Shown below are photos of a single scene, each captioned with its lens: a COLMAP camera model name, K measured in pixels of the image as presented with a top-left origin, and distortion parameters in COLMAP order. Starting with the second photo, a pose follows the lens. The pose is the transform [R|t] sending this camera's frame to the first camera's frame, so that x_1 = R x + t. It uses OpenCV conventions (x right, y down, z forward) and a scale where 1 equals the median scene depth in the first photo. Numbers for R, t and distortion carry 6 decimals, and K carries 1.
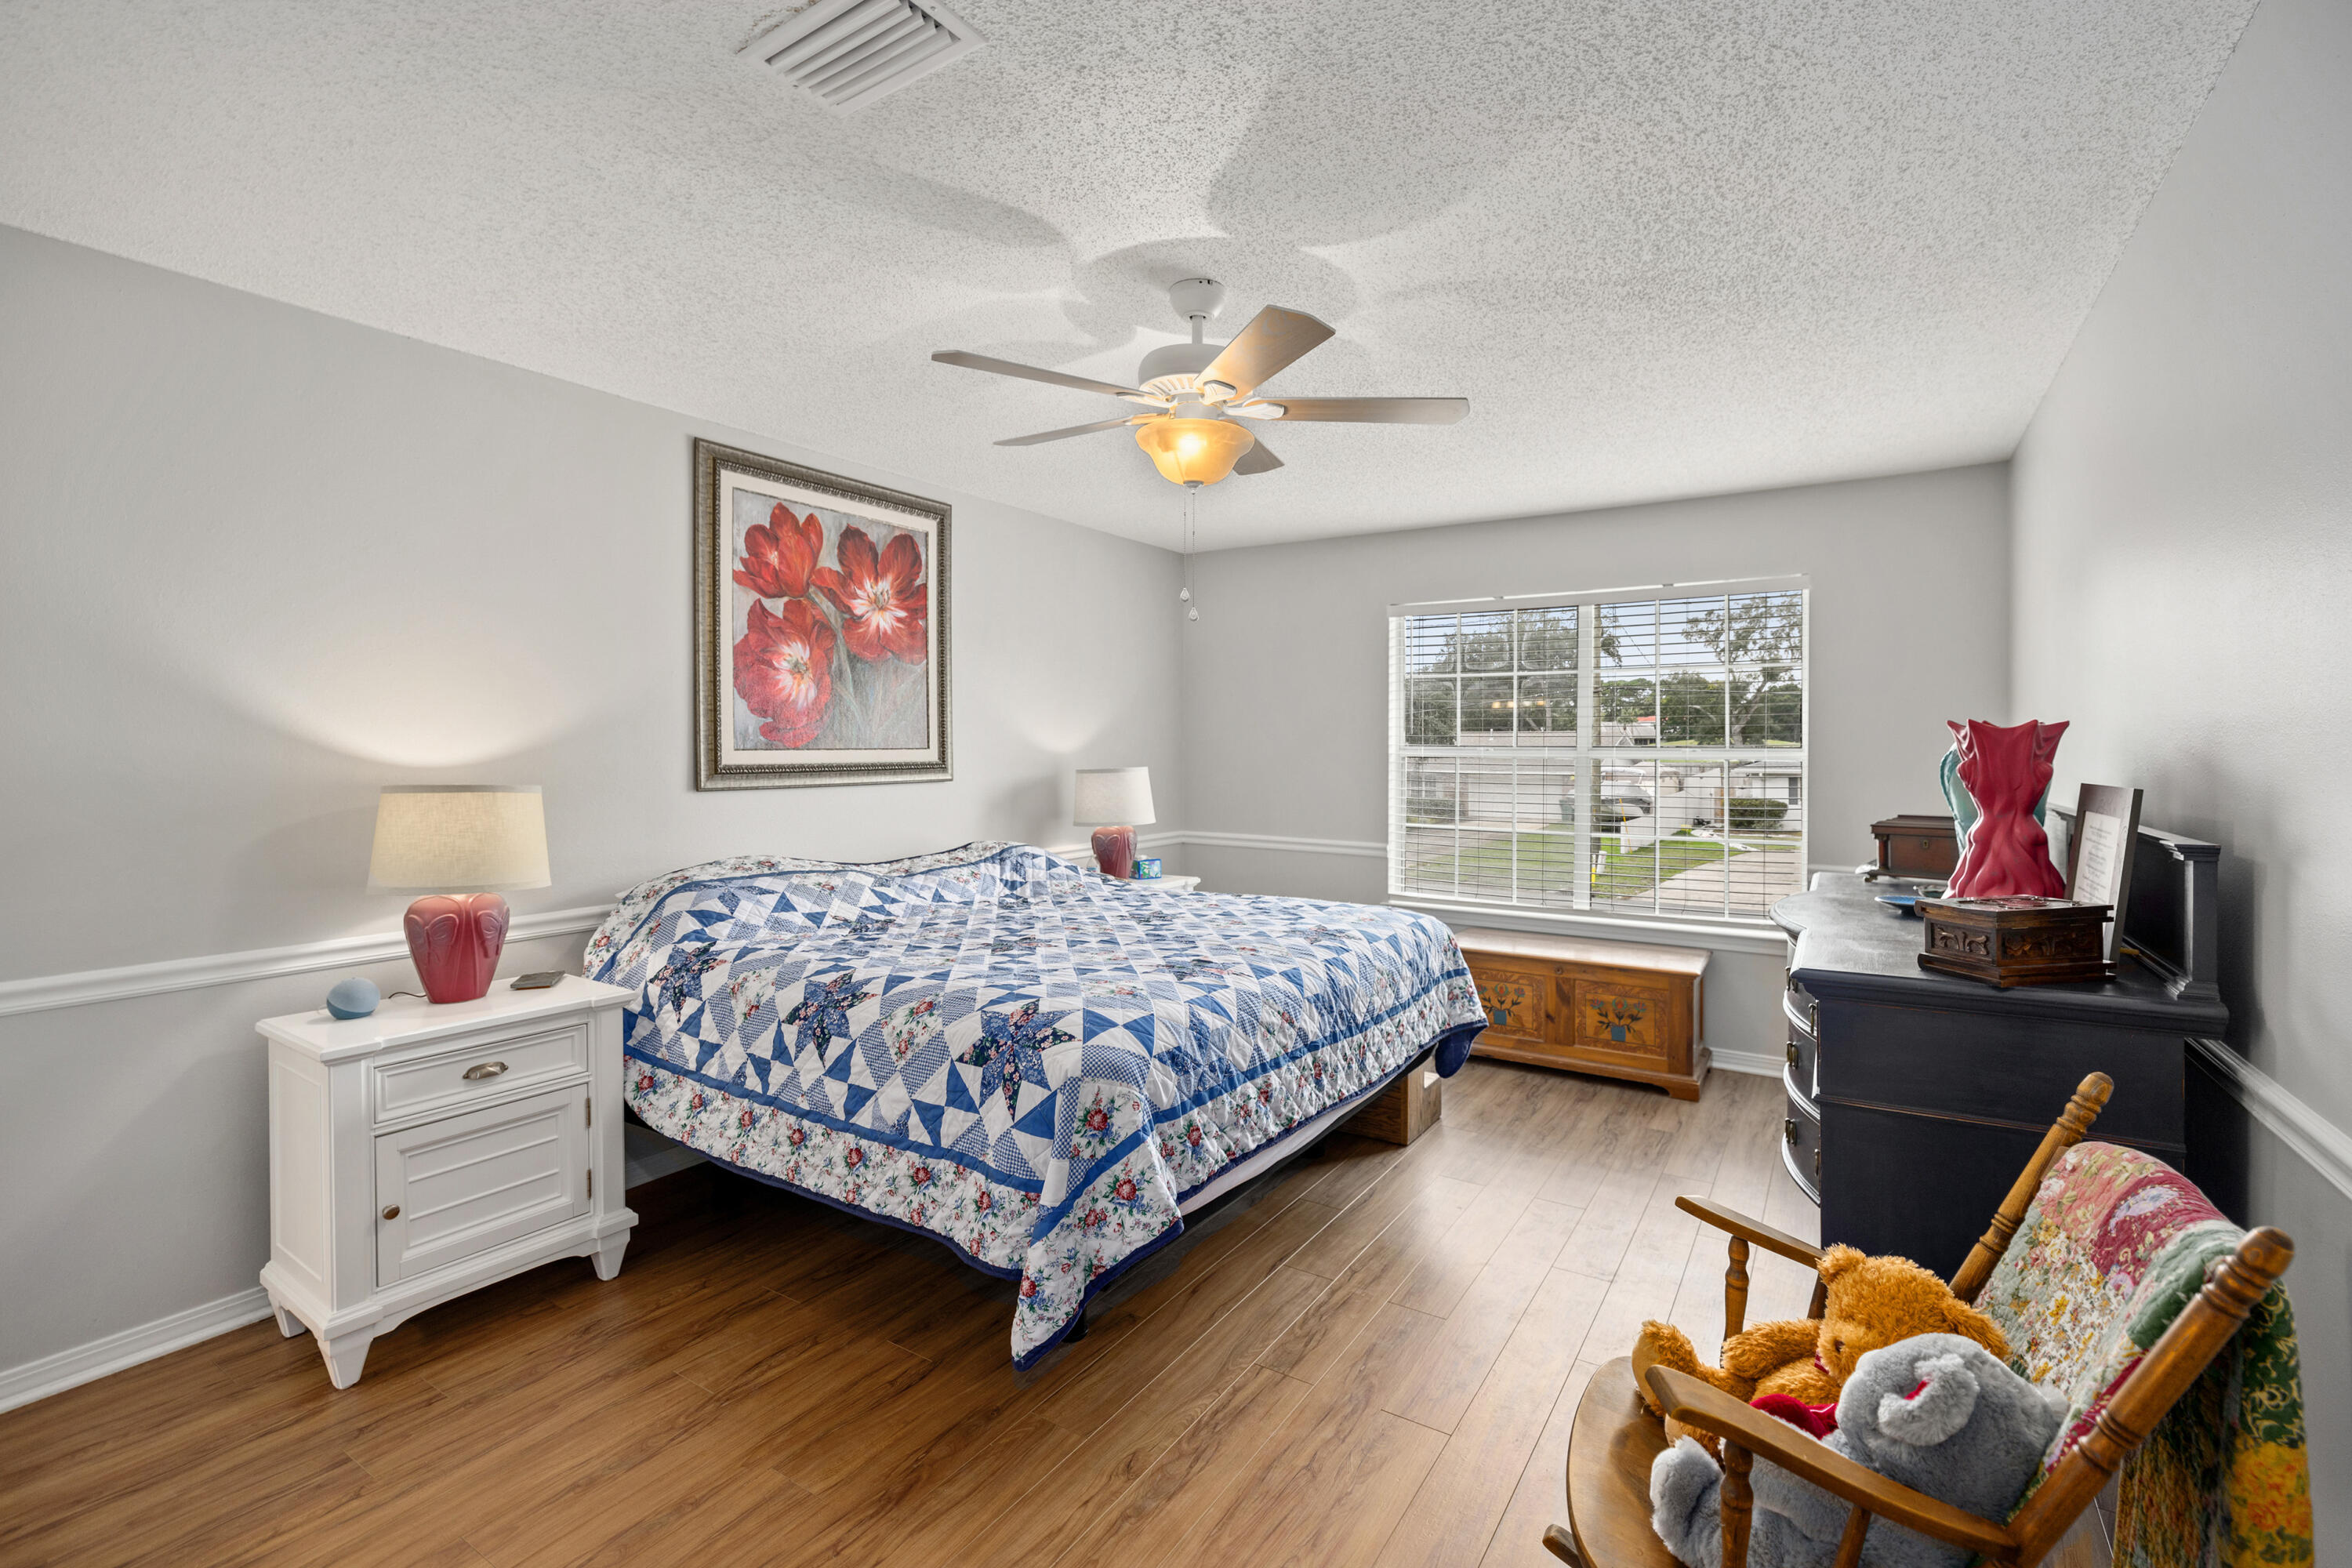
lens RADIAL K [[1049.9, 0, 1167.5], [0, 1049.9, 755.5], [0, 0, 1]] dist [-0.014540, -0.000076]
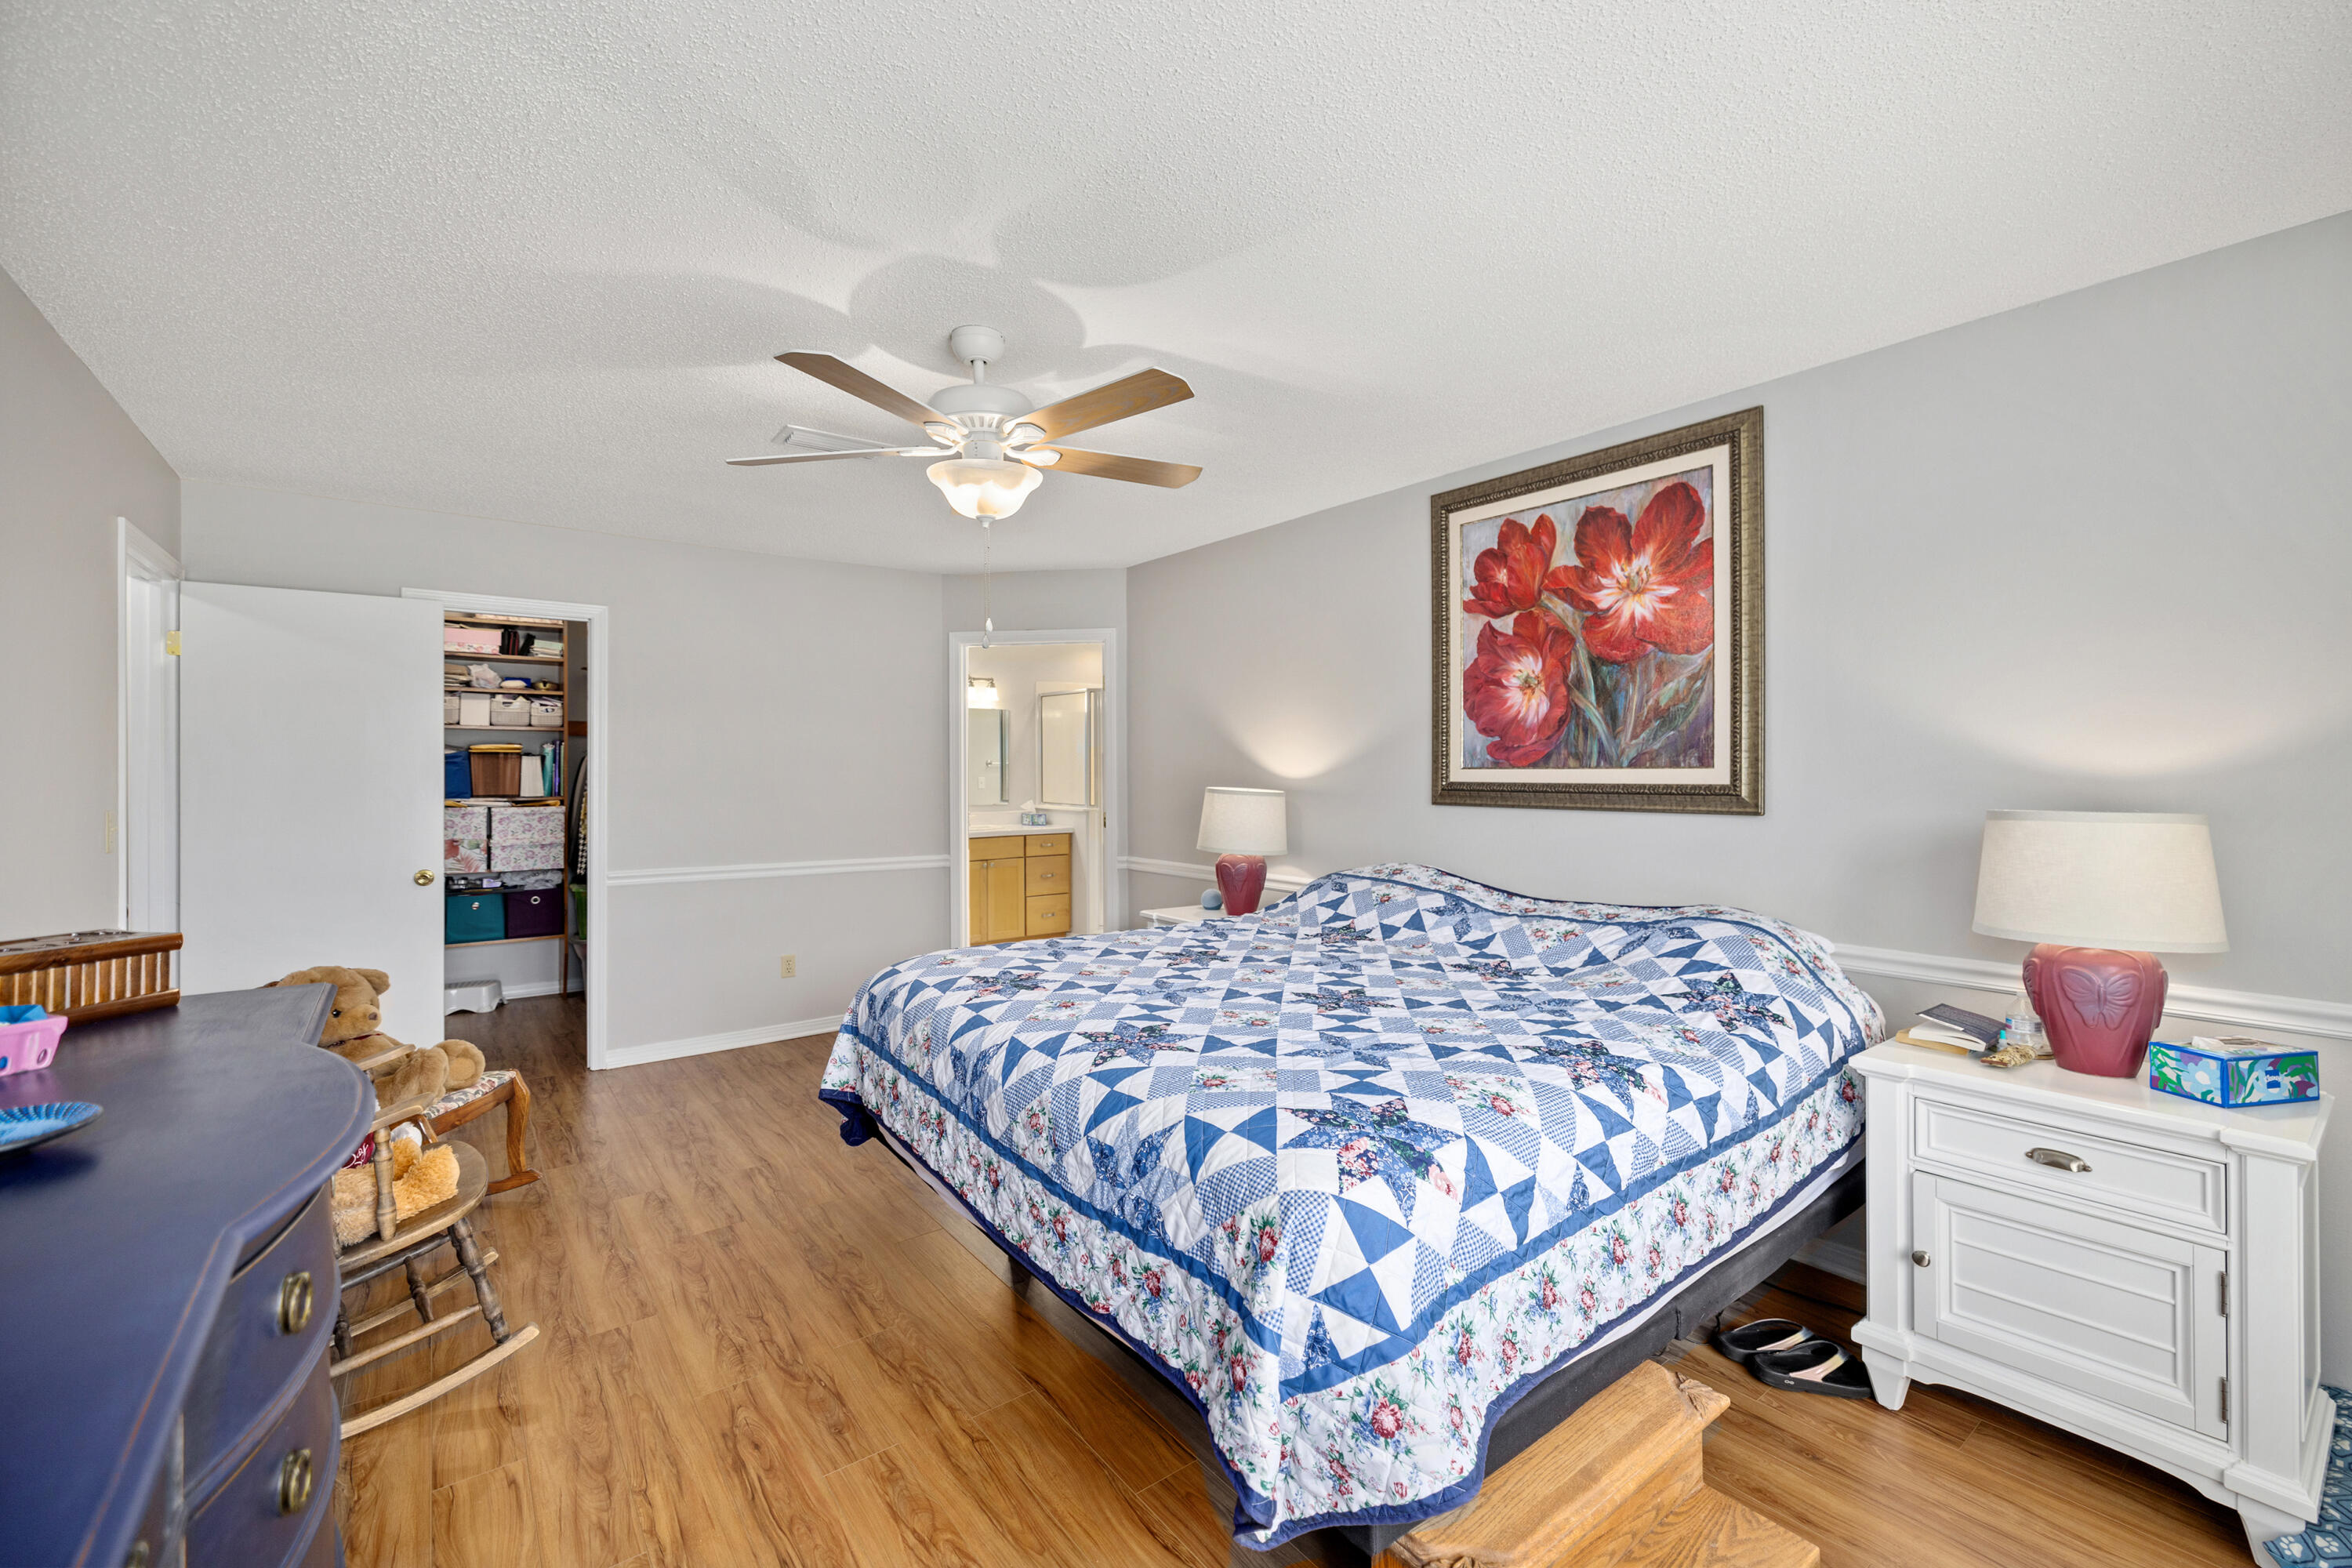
lens RADIAL K [[986.7, 0, 1197.7], [0, 986.7, 758.4], [0, 0, 1]] dist [-0.000212, 0.000011]
pose [[-0.321095, -0.003893, -0.947039, 0.655926], [-0.000326, 0.999992, -0.004000, -0.011914], [0.947047, -0.000976, -0.321094, 1.105285]]
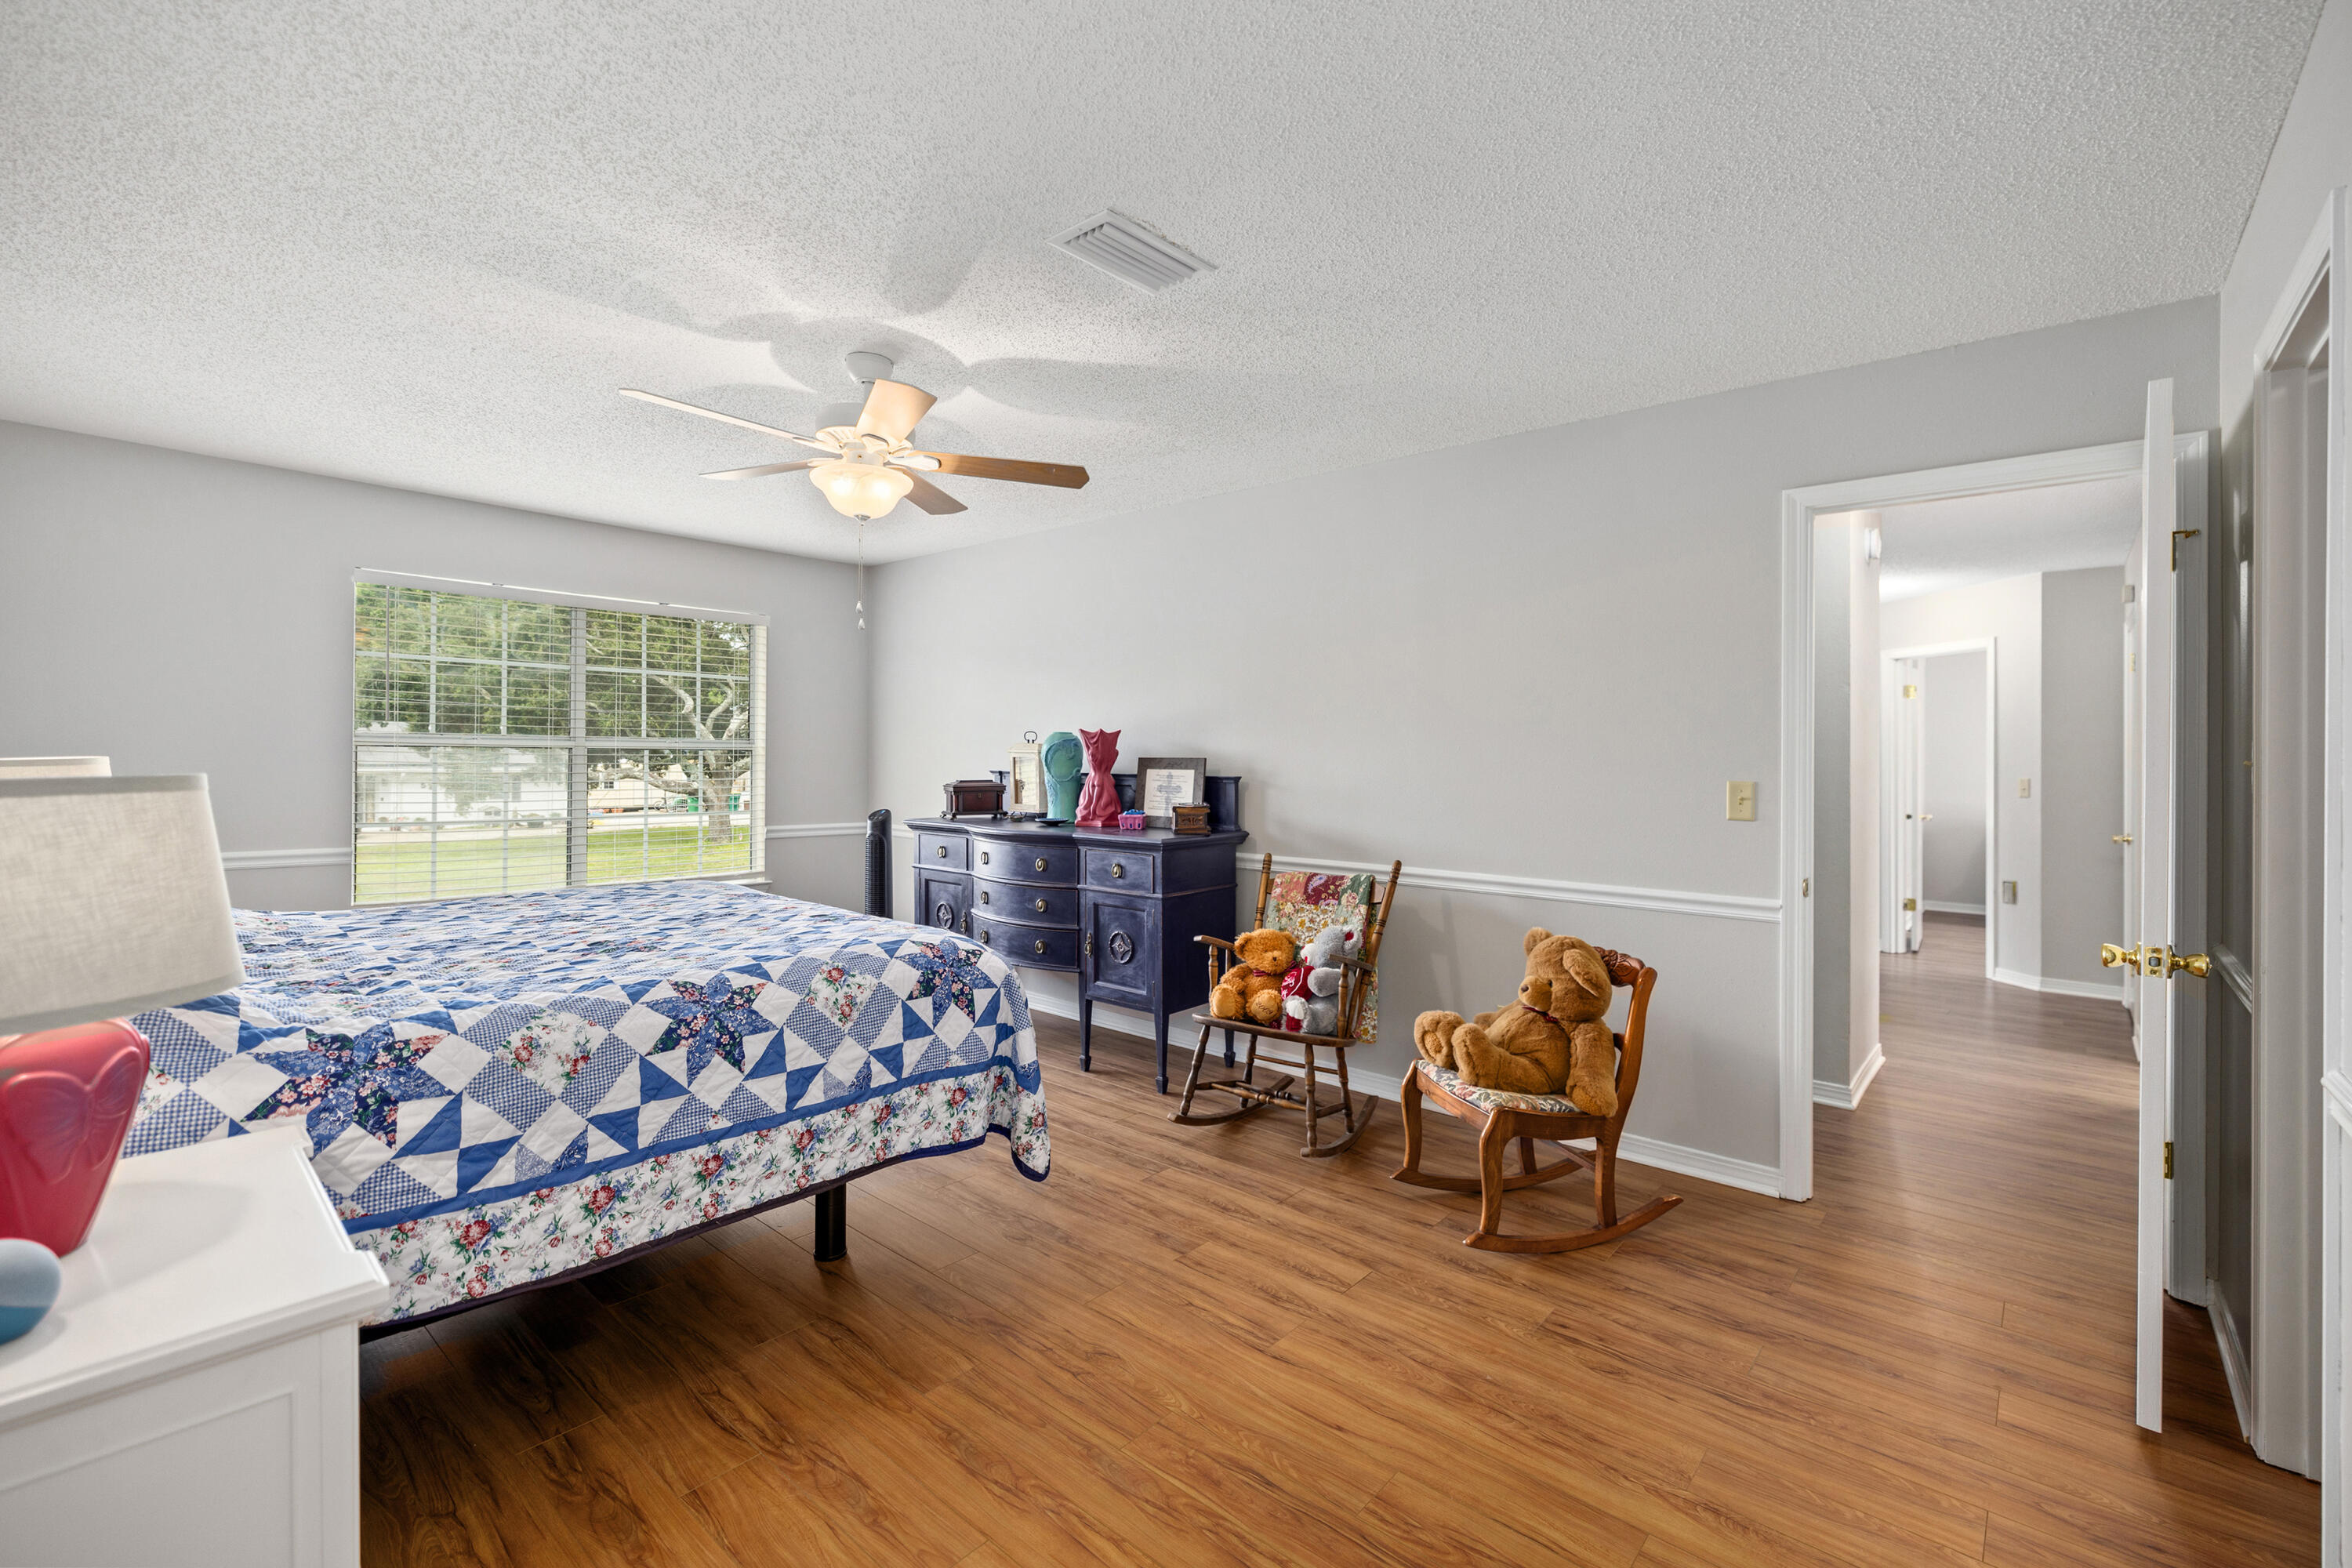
lens RADIAL K [[1037.3, 0, 1186.5], [0, 1037.3, 762.8], [0, 0, 1]] dist [0.001139, 0.000410]
pose [[0.131388, -0.007607, 0.991302, -0.807148], [0.001445, 0.999971, 0.007482, 0.012819], [-0.991330, 0.000449, 0.131395, 0.337550]]
